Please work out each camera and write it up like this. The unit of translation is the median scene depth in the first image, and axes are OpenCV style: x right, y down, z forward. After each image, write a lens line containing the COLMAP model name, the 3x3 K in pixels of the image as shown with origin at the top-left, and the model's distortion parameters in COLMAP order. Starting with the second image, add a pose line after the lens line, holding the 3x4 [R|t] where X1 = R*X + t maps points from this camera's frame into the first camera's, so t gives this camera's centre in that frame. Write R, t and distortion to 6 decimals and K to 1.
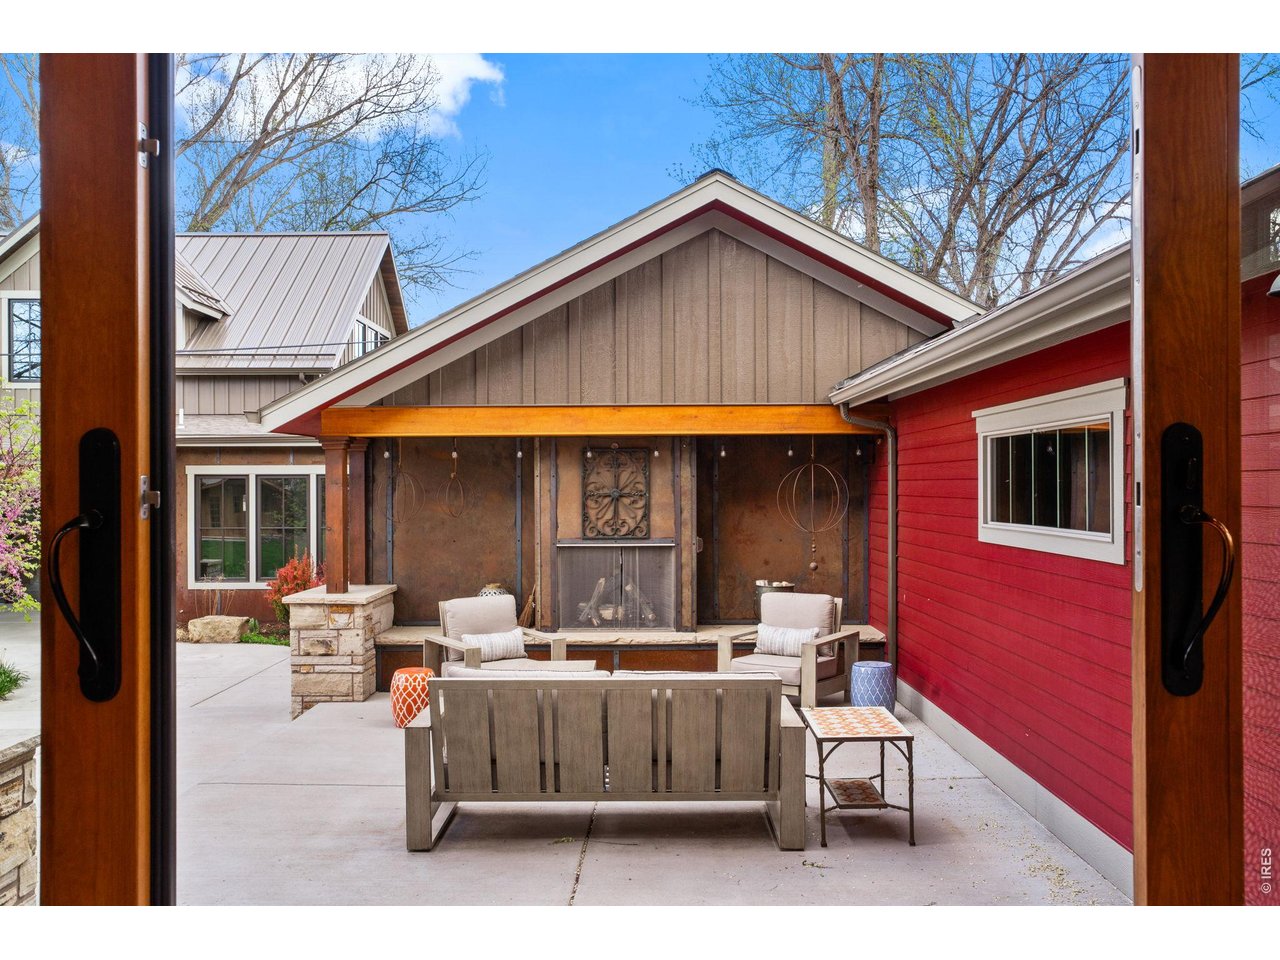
lens RADIAL K [[1053.6, 0, 640.4], [0, 1053.6, 484.4], [0, 0, 1]] dist [-0.007356, -0.000205]
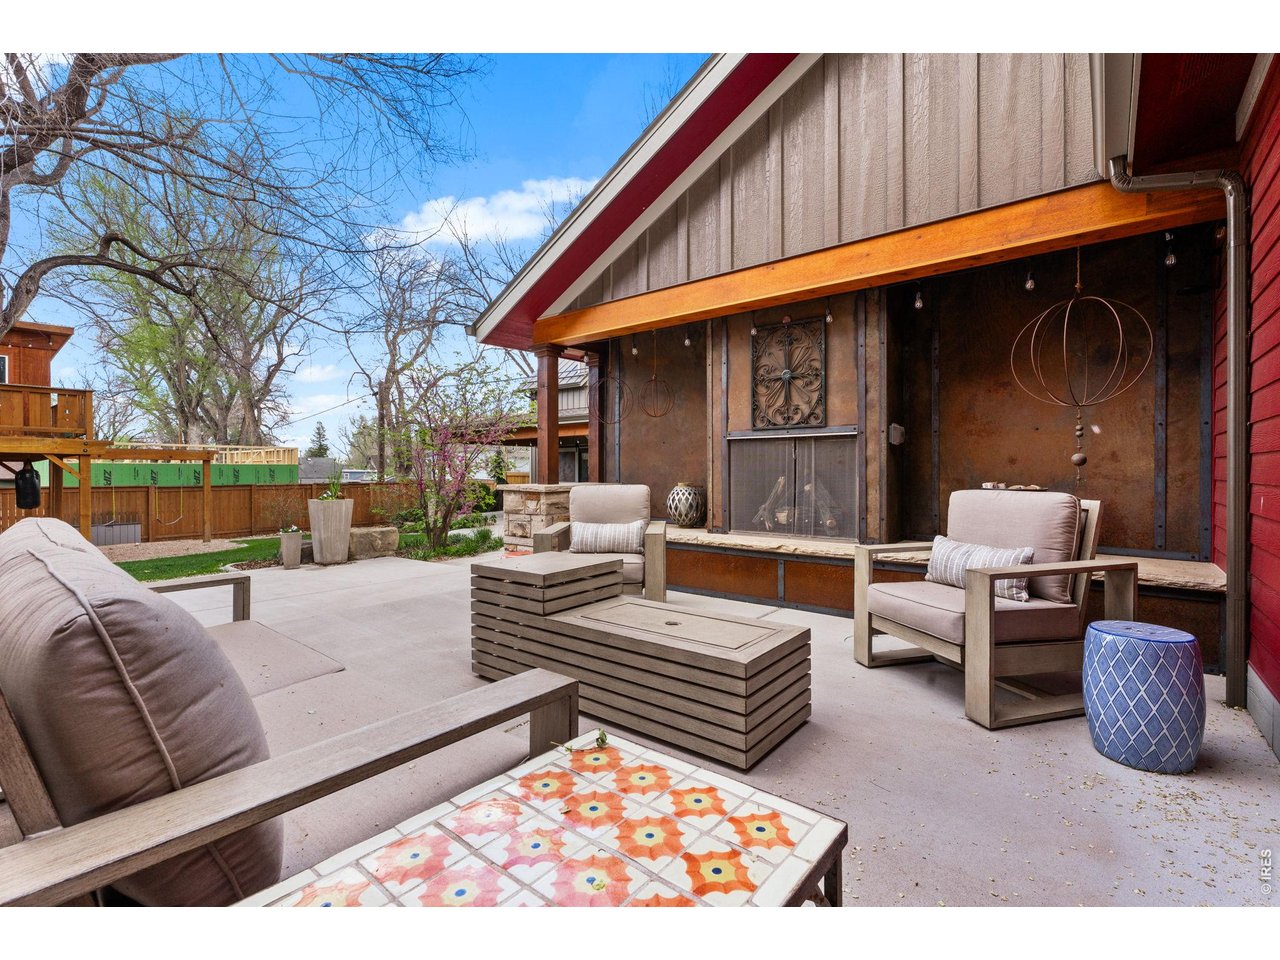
lens RADIAL K [[582.4, 0, 642.6], [0, 582.4, 470.1], [0, 0, 1]] dist [0.001808, 0.000444]
pose [[0.783825, 0.003315, -0.620973, 0.176856], [-0.002471, 0.999994, 0.002219, 0.084210], [0.620977, -0.000205, 0.783829, 0.558924]]
